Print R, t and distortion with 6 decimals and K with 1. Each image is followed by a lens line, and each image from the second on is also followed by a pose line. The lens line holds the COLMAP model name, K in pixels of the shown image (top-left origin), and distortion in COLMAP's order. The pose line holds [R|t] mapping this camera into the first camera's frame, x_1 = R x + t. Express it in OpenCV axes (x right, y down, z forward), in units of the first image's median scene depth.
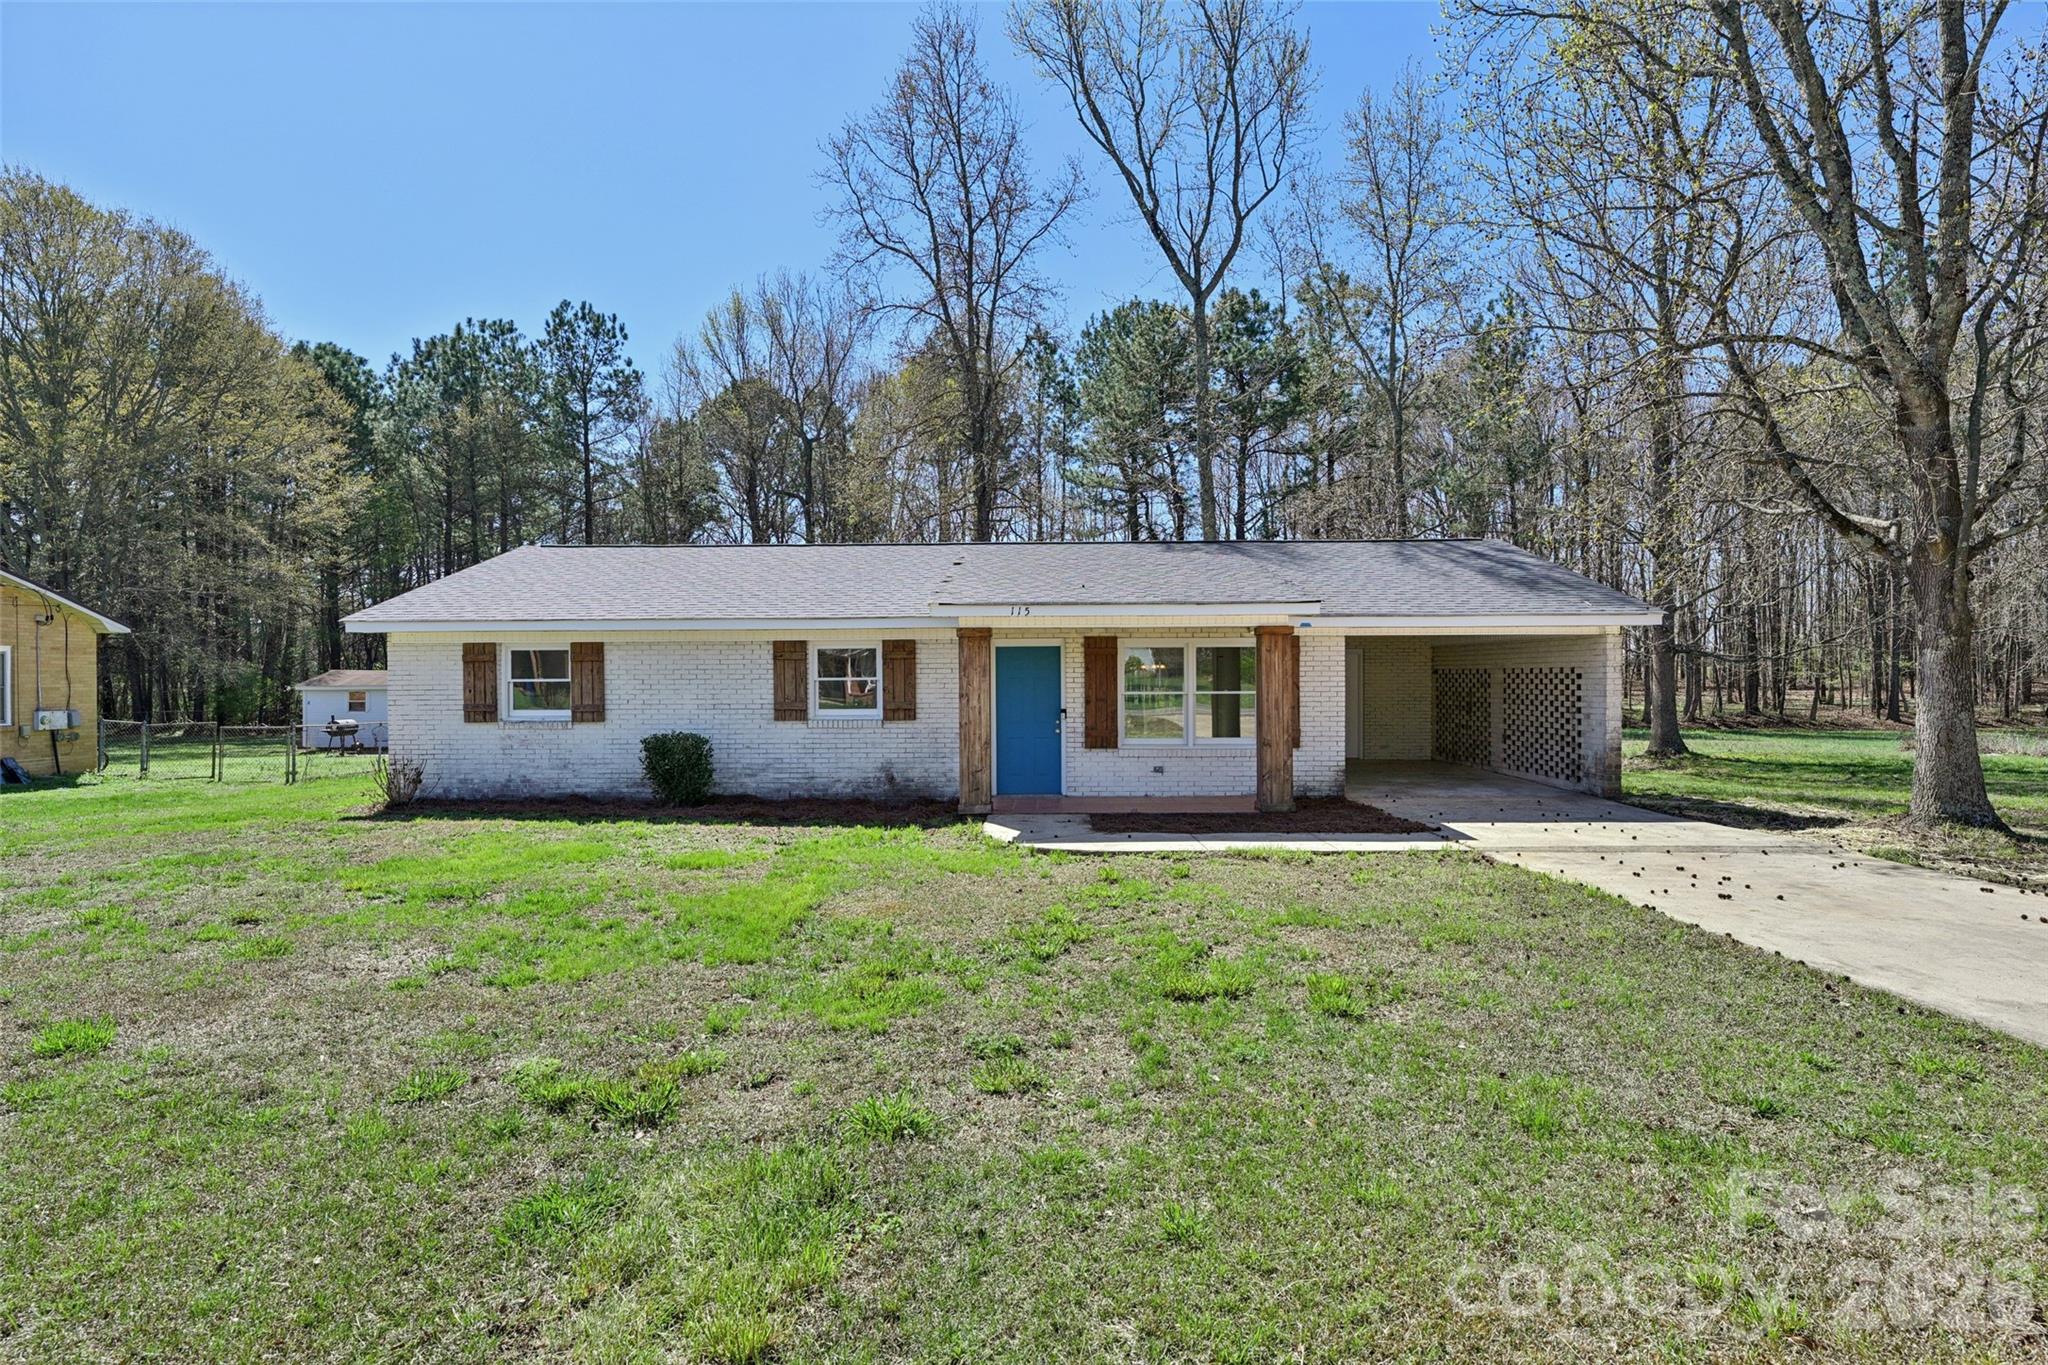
lens RADIAL K [[1072.4, 0, 1016.1], [0, 1072.4, 675.6], [0, 0, 1]] dist [0.003299, 0.000034]
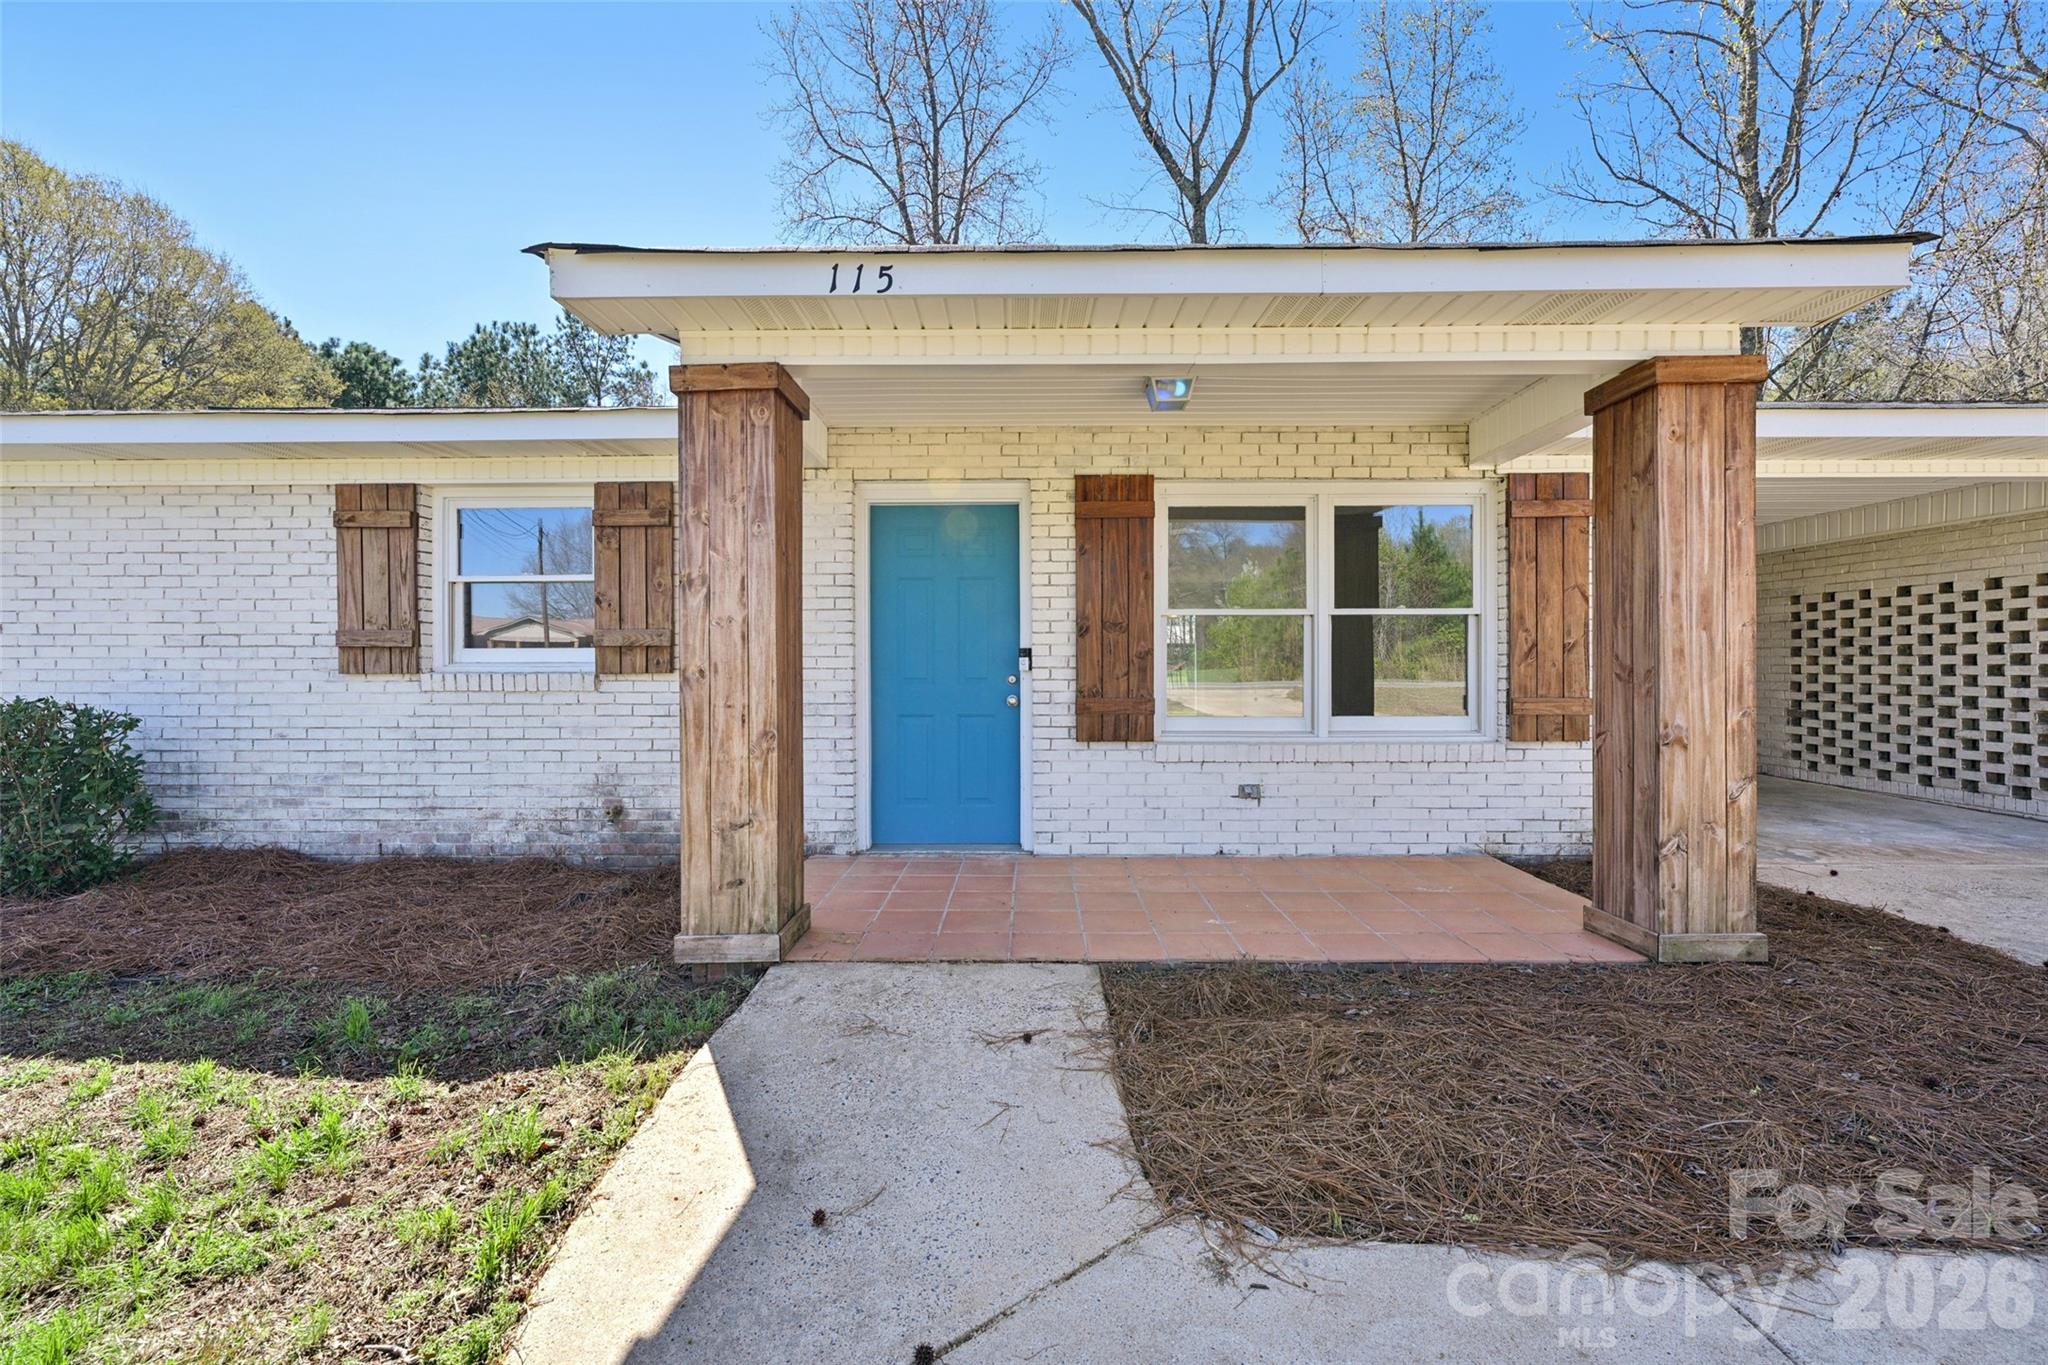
lens RADIAL K [[810.9, 0, 1014.8], [0, 810.9, 672.4], [0, 0, 1]] dist [-0.000487, 0.000269]
pose [[0.999978, 0.002585, 0.006067, 0.037983], [-0.002653, 0.999933, 0.011297, 0.036959], [-0.006037, -0.011313, 0.999918, 0.675624]]
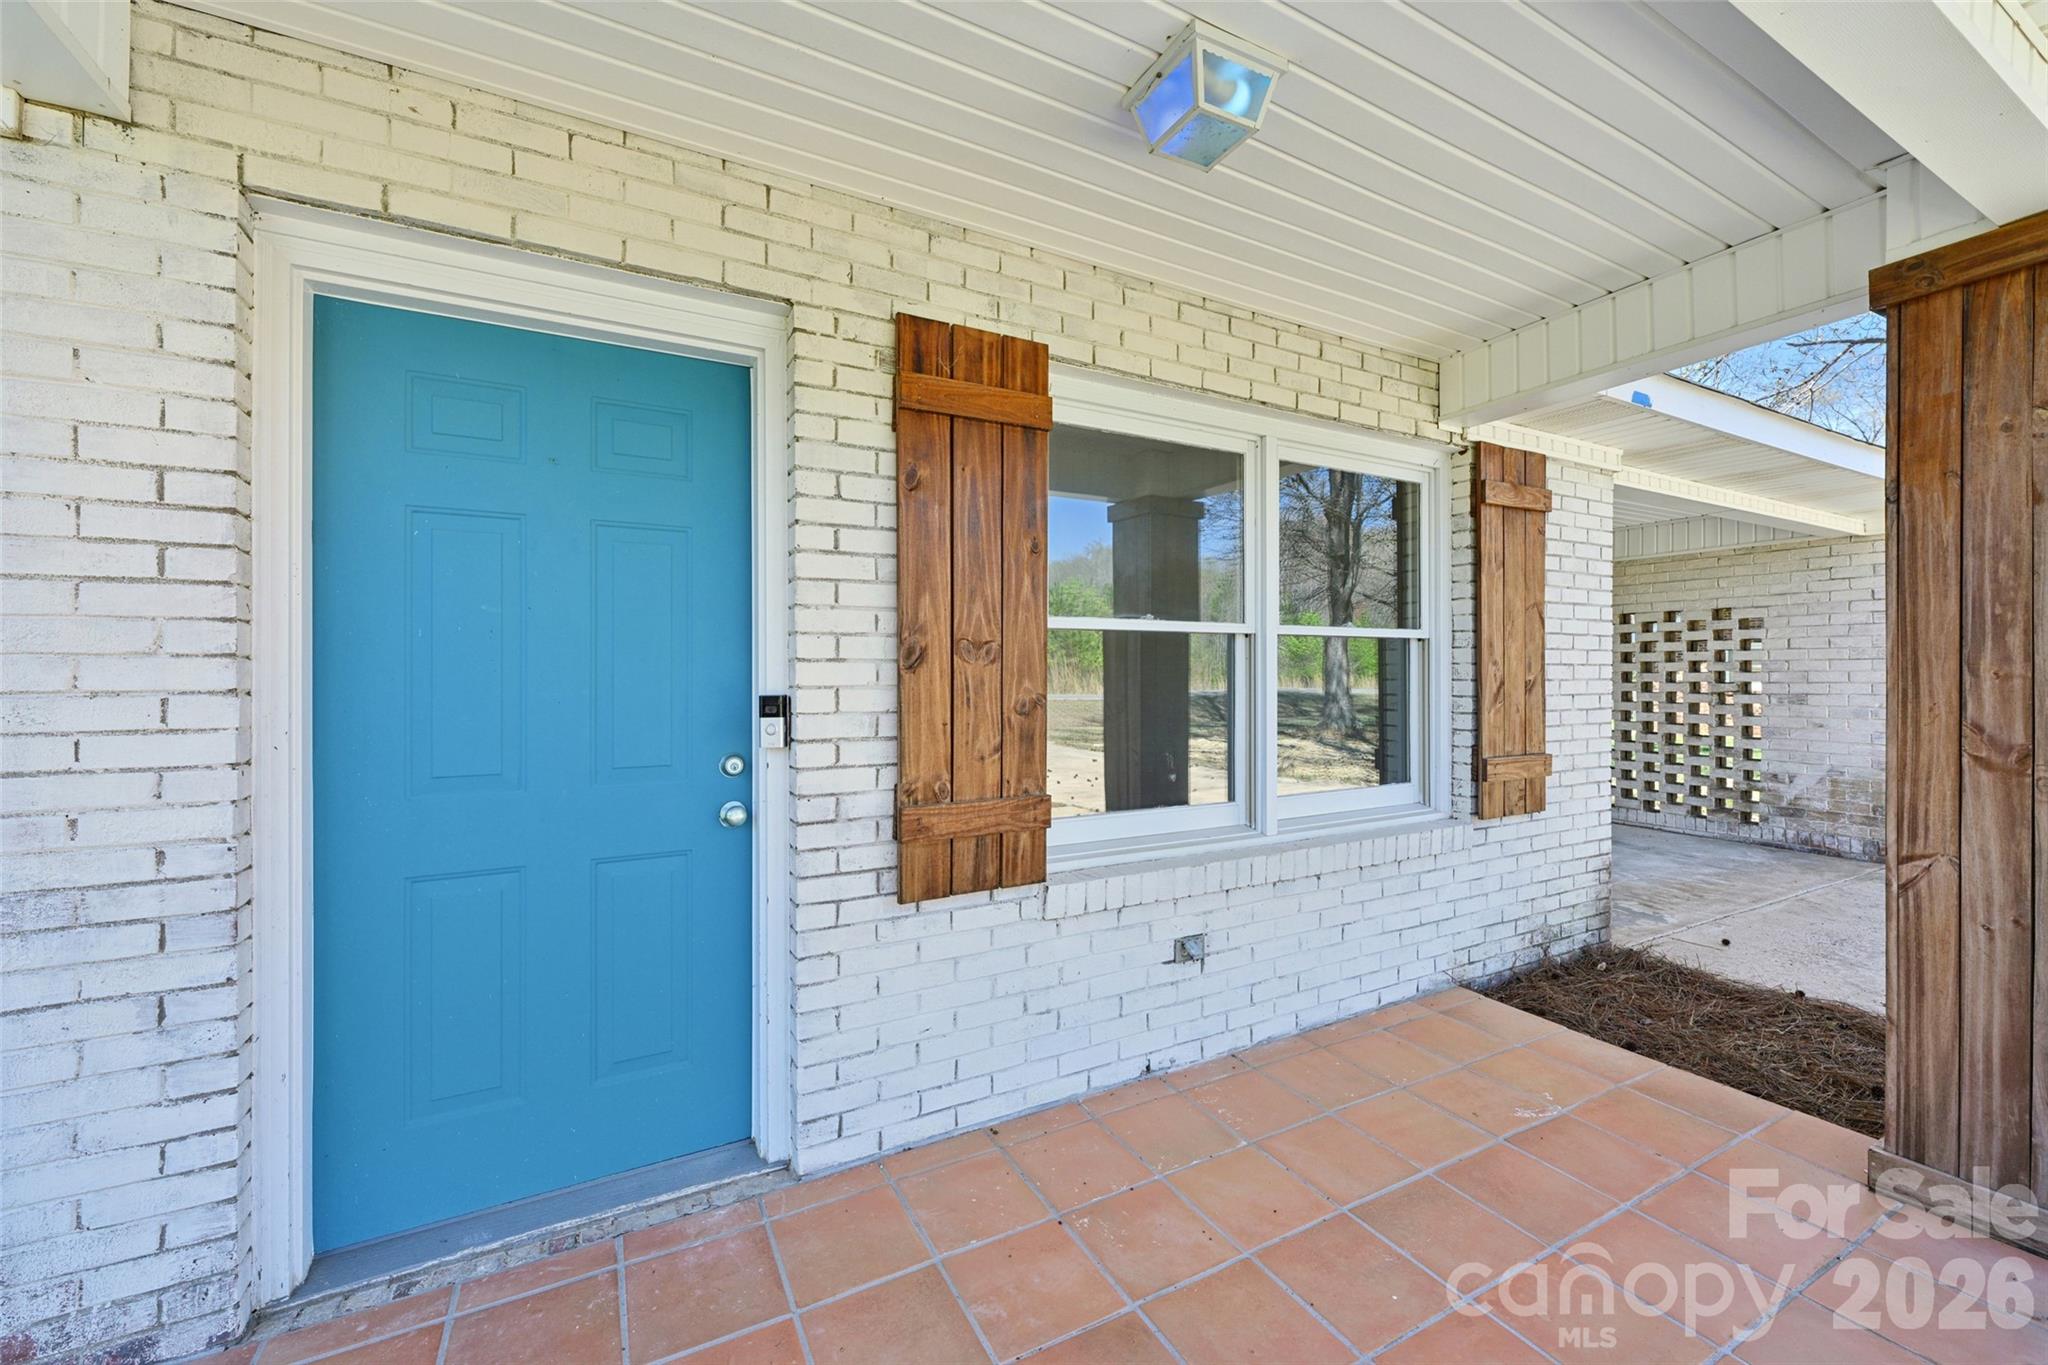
lens RADIAL K [[810.9, 0, 1014.8], [0, 810.9, 672.4], [0, 0, 1]] dist [-0.000487, 0.000269]
pose [[0.873737, 0.003589, 0.486385, 0.012737], [-0.003261, 0.999994, -0.001522, 0.027180], [-0.486387, -0.000256, 0.873744, 0.854618]]
